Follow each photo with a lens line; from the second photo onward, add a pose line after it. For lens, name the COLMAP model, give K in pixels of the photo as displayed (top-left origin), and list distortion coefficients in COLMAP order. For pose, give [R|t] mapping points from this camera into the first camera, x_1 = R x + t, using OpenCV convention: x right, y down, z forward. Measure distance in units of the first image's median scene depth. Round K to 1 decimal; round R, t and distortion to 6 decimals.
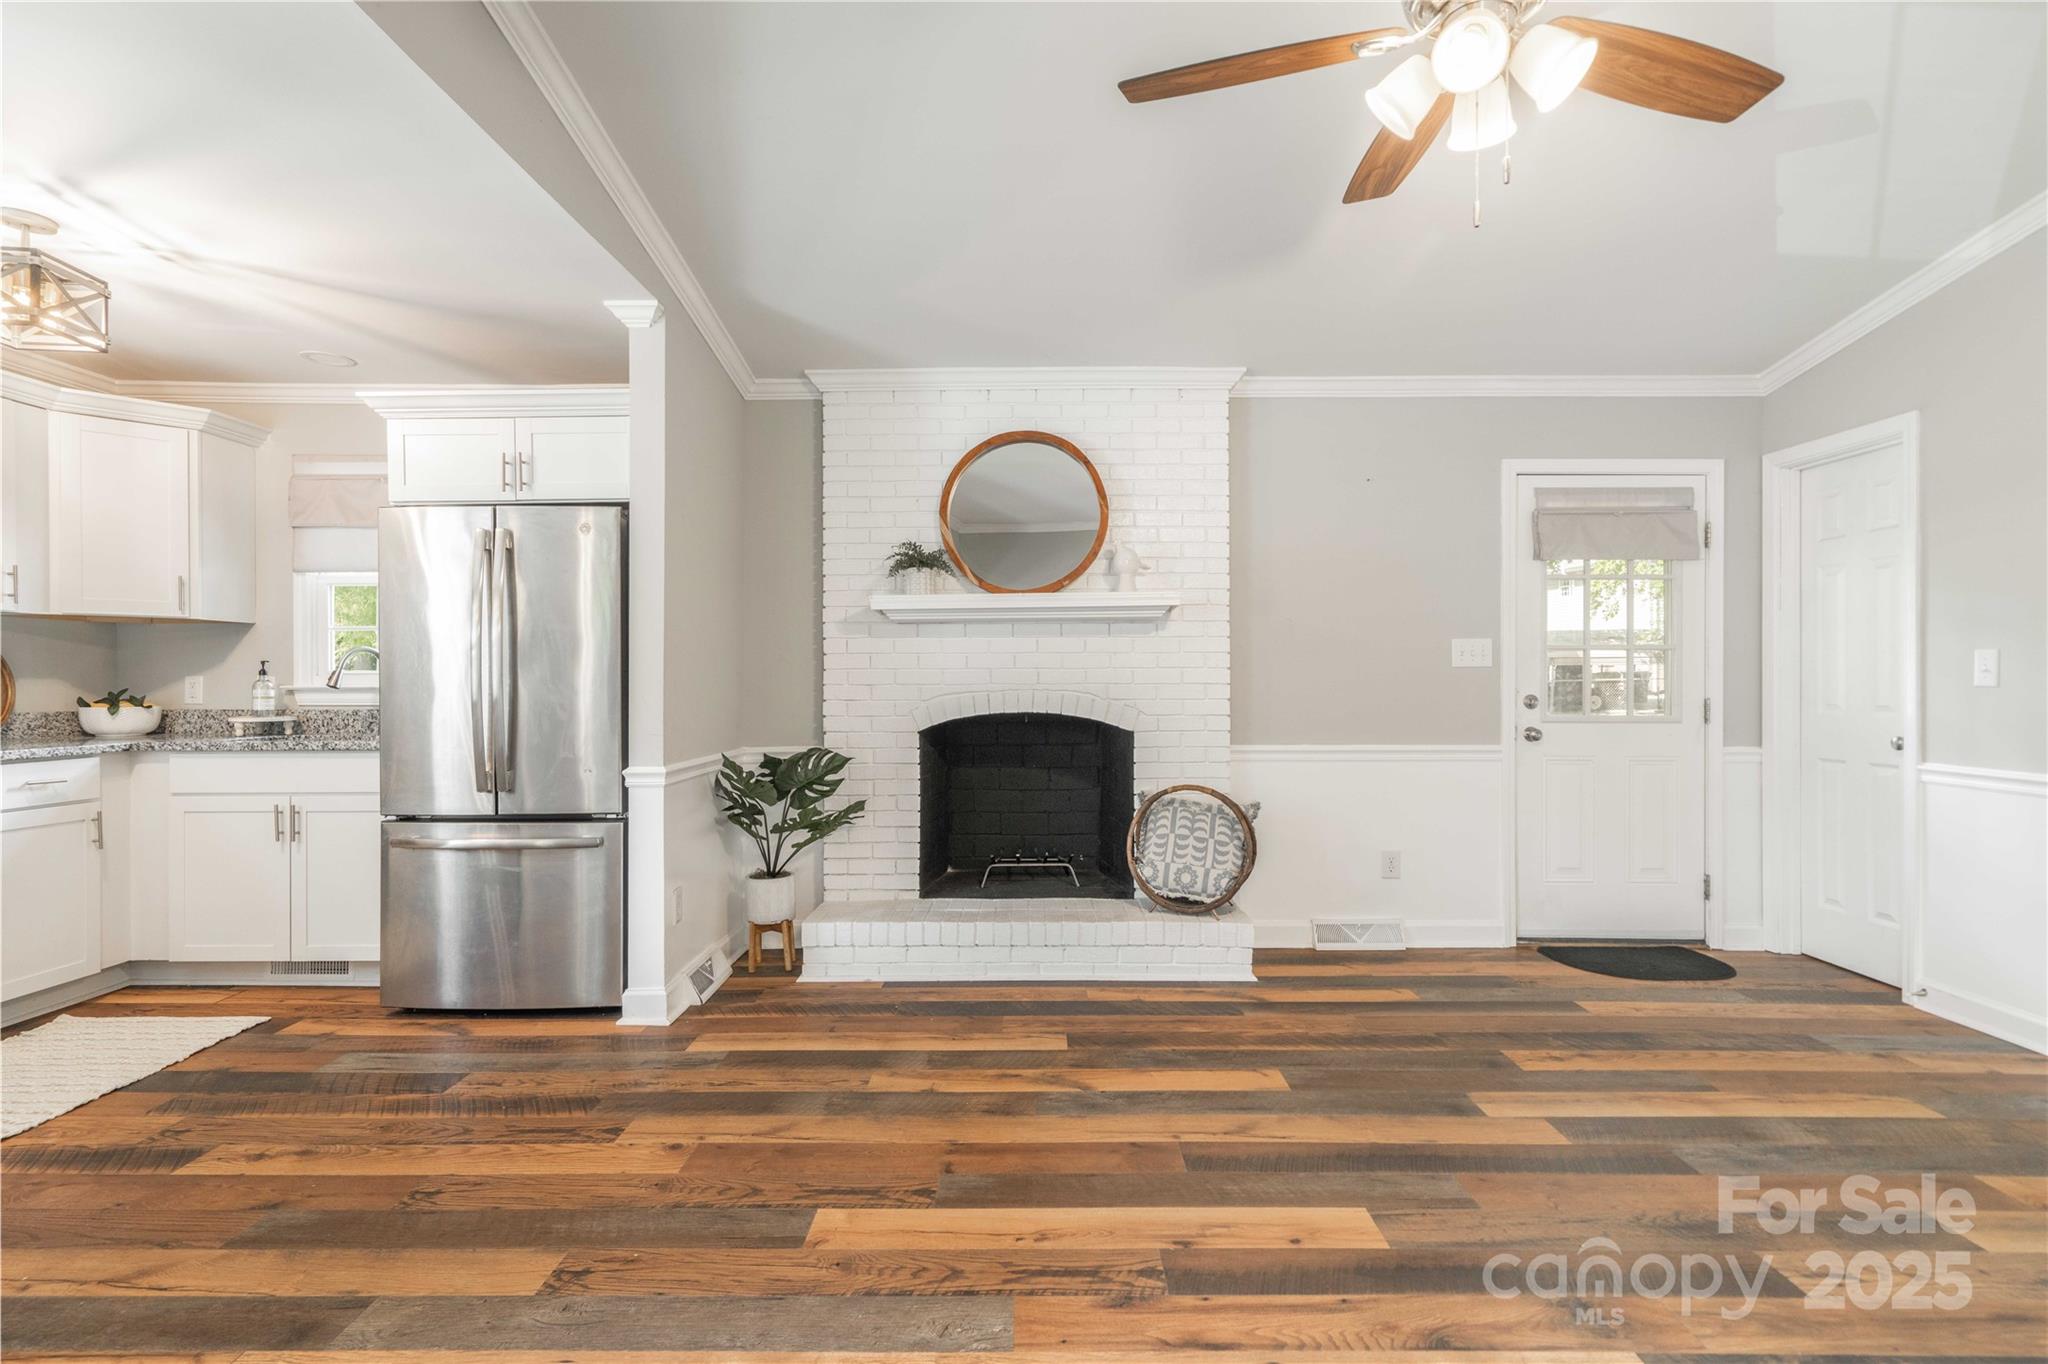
lens RADIAL K [[1003.6, 0, 1024.0], [0, 1003.6, 682.0], [0, 0, 1]] dist [0.000423, 0.001321]
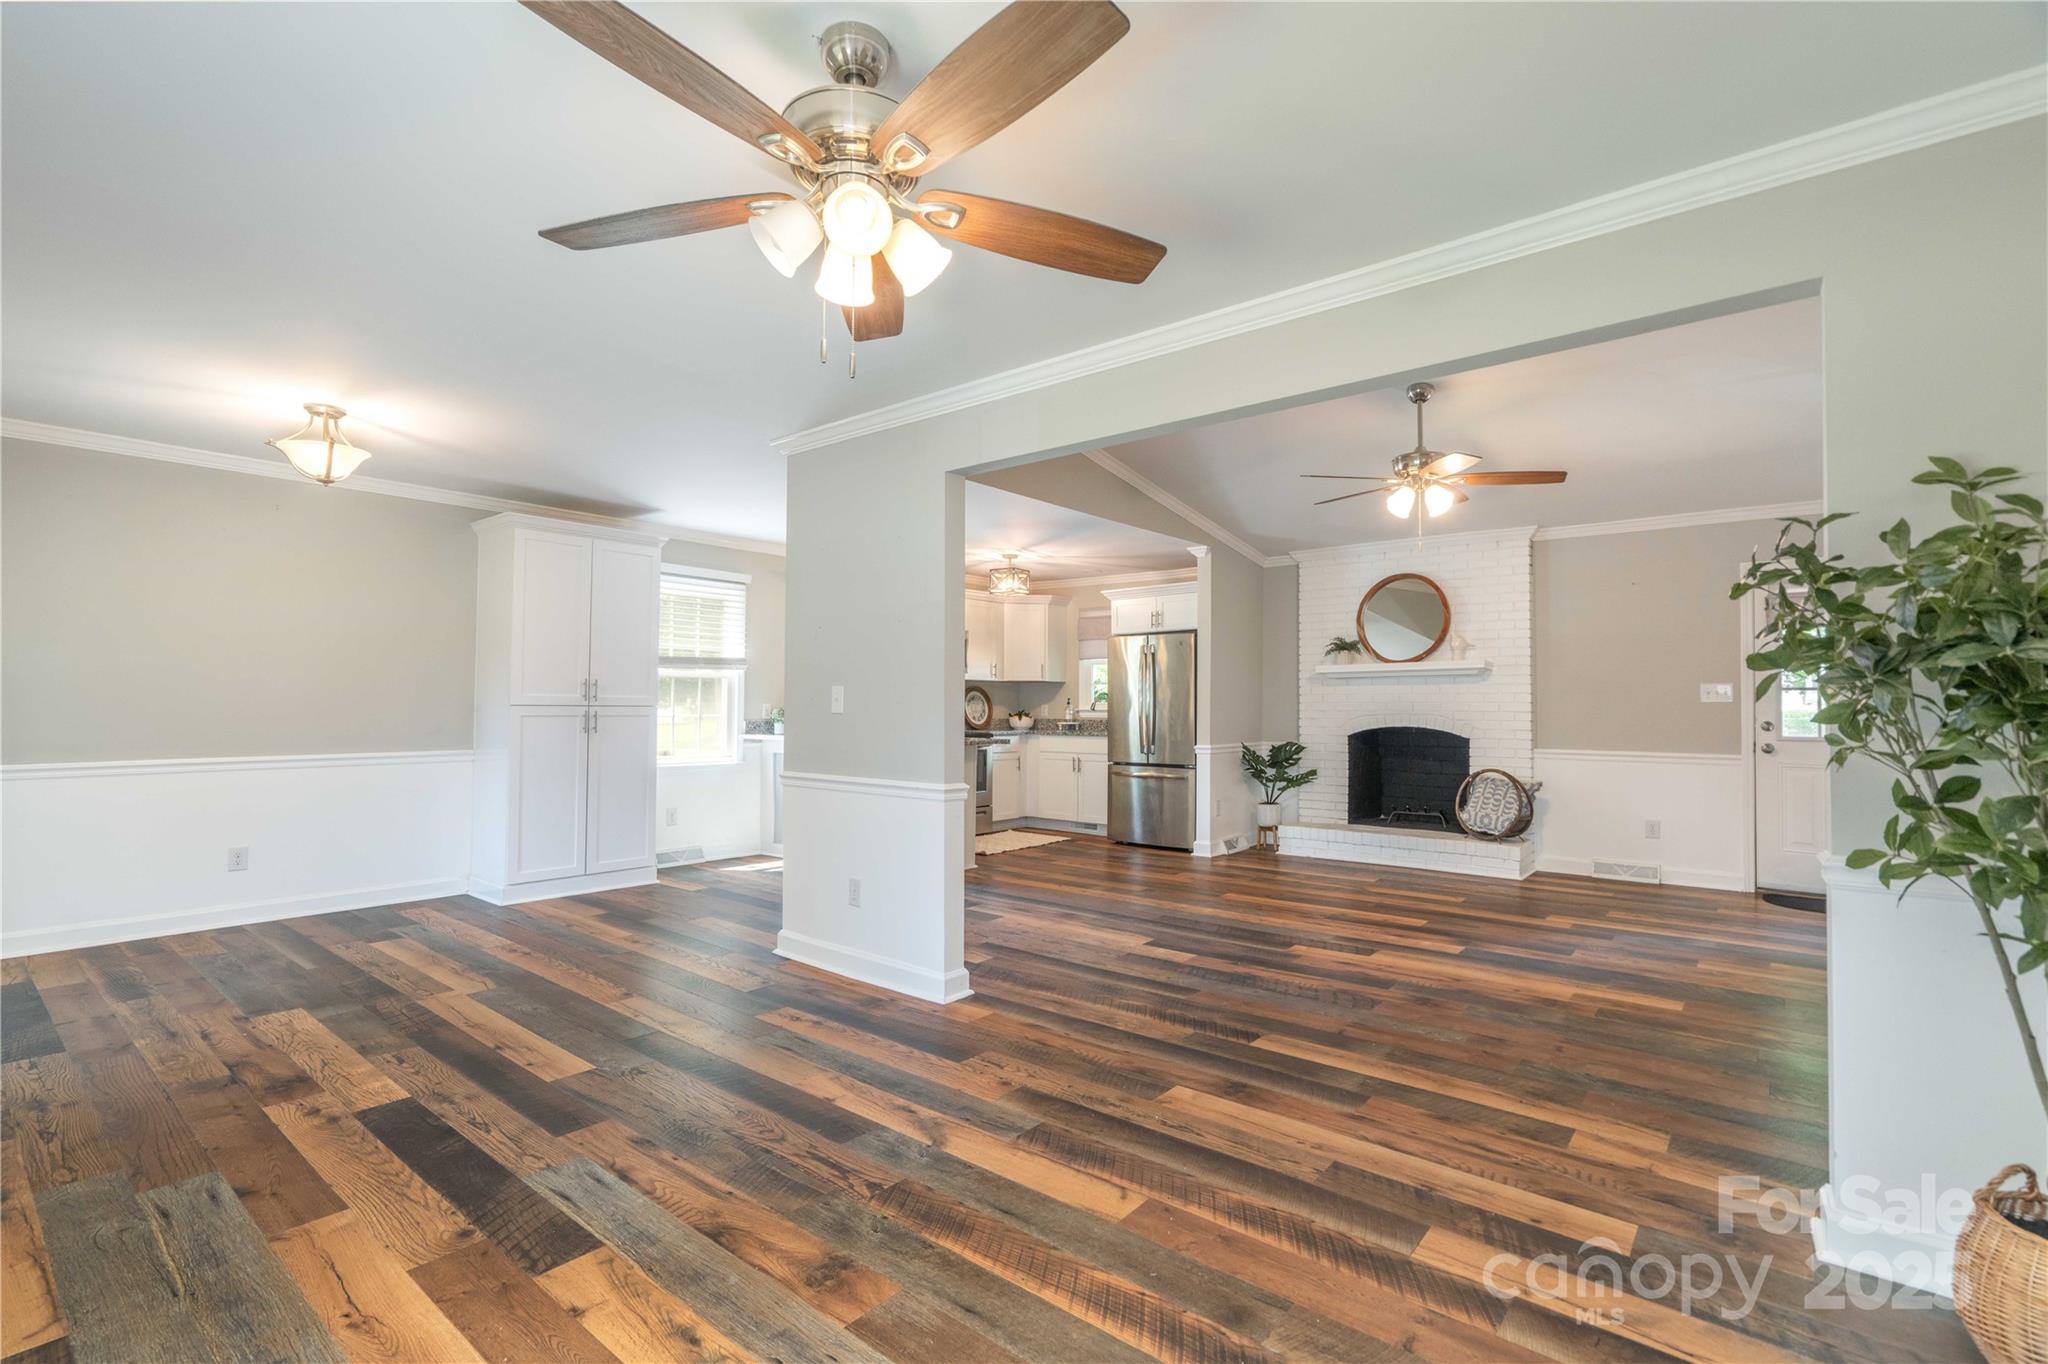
lens RADIAL K [[927.9, 0, 1034.3], [0, 927.9, 681.7], [0, 0, 1]] dist [0.001073, -0.000405]
pose [[0.783600, -0.010926, -0.621170, 0.568600], [-0.006620, 0.999642, -0.025935, -0.003332], [0.621231, 0.024434, 0.783247, -0.808157]]
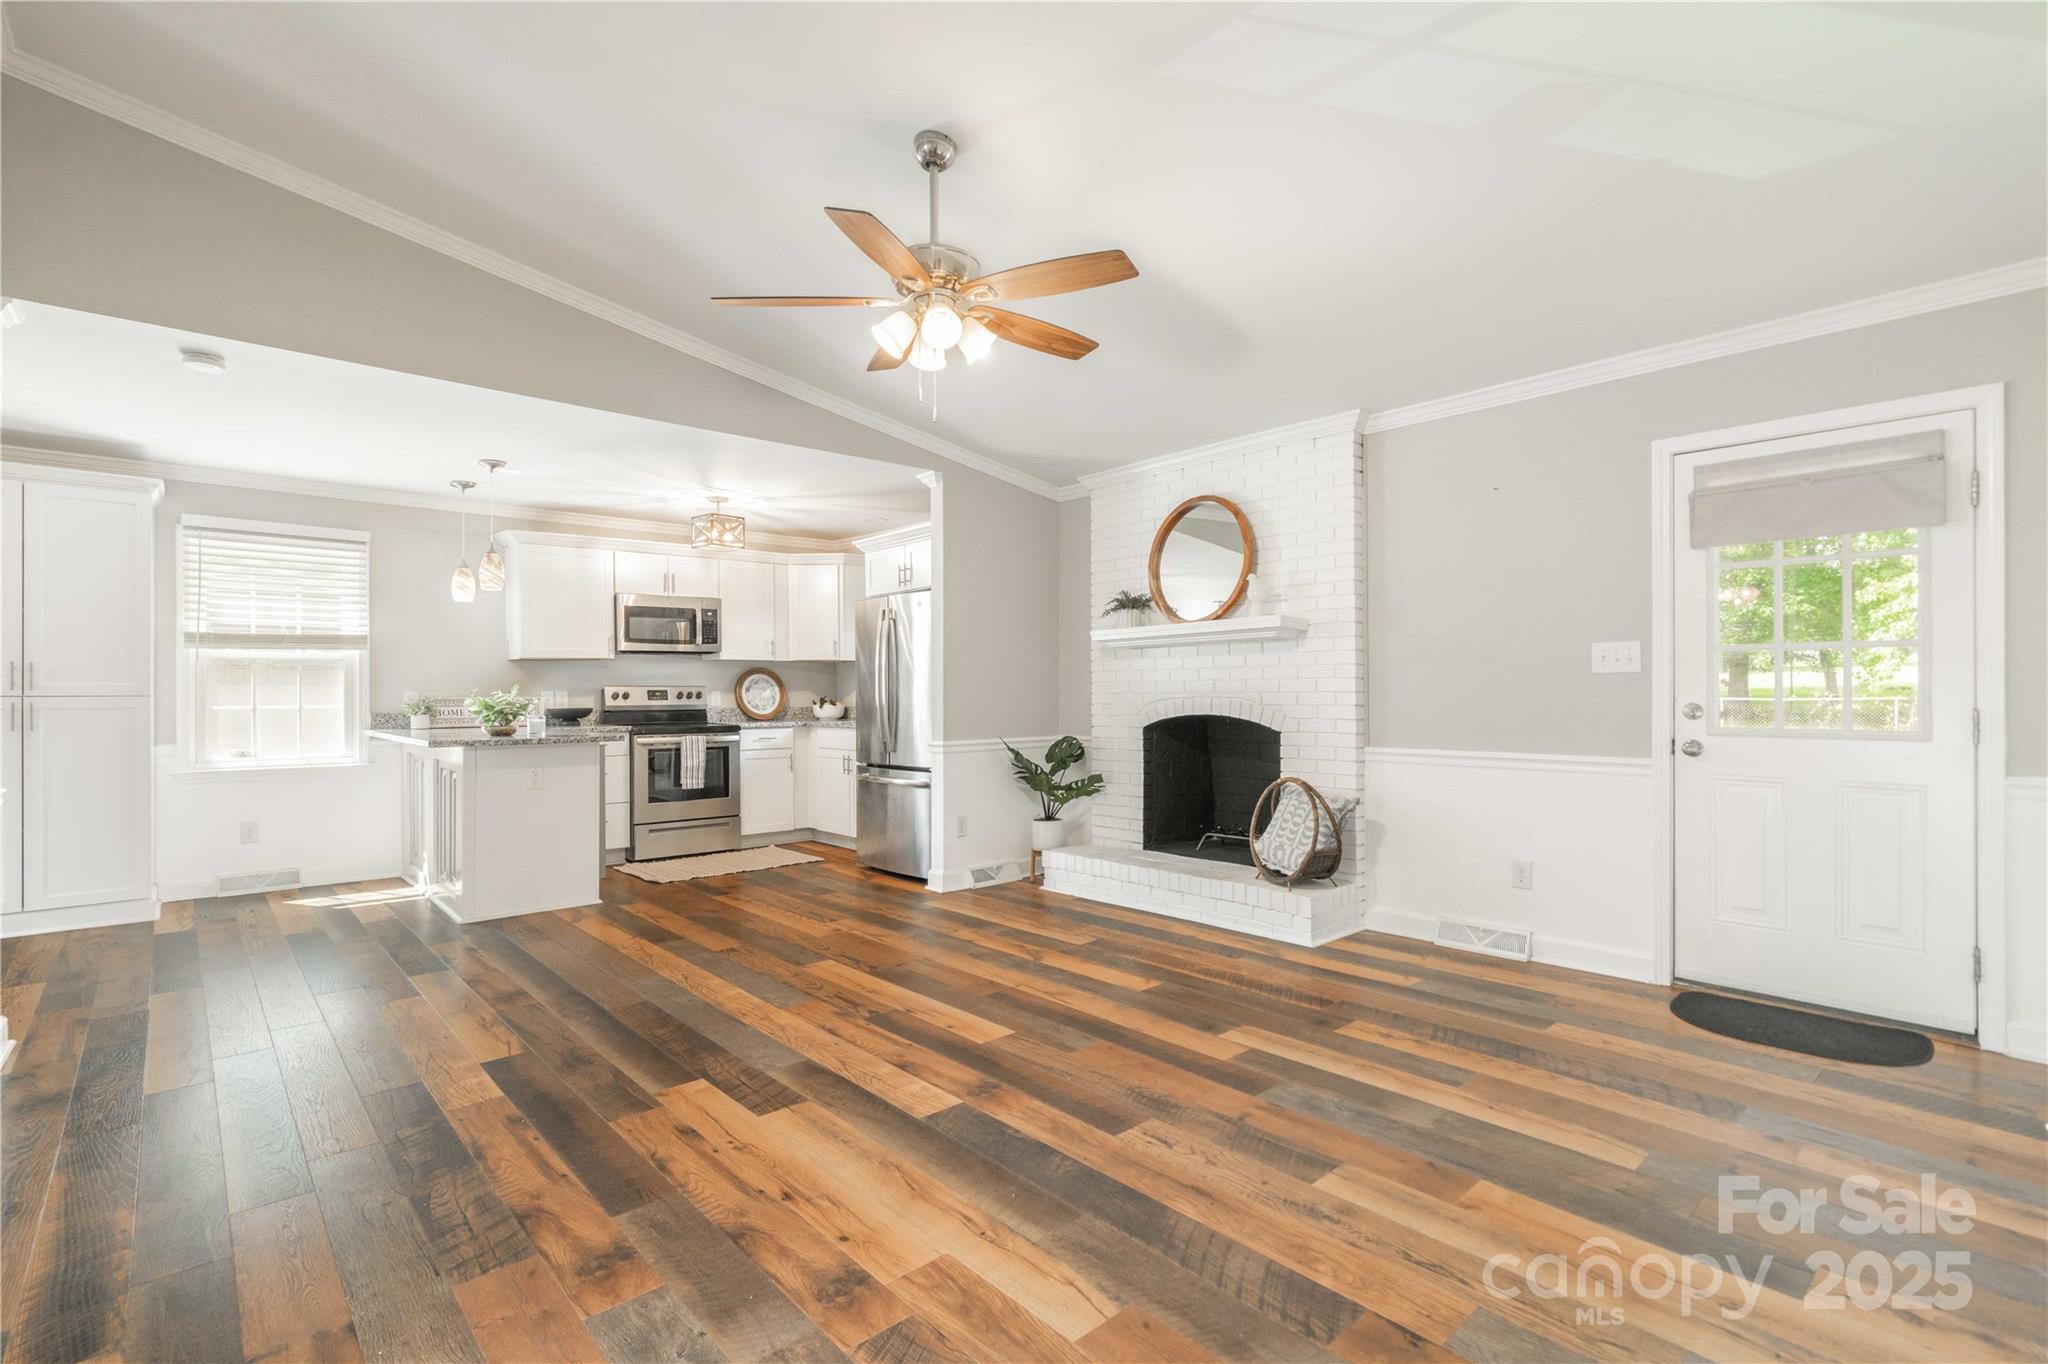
lens RADIAL K [[942.5, 0, 1025.8], [0, 942.5, 687.9], [0, 0, 1]] dist [-0.003121, -0.000162]
pose [[0.678105, -0.005737, -0.734943, 0.797663], [0.004029, 0.999984, -0.004089, 0.000268], [0.734954, -0.000189, 0.678117, 0.015617]]
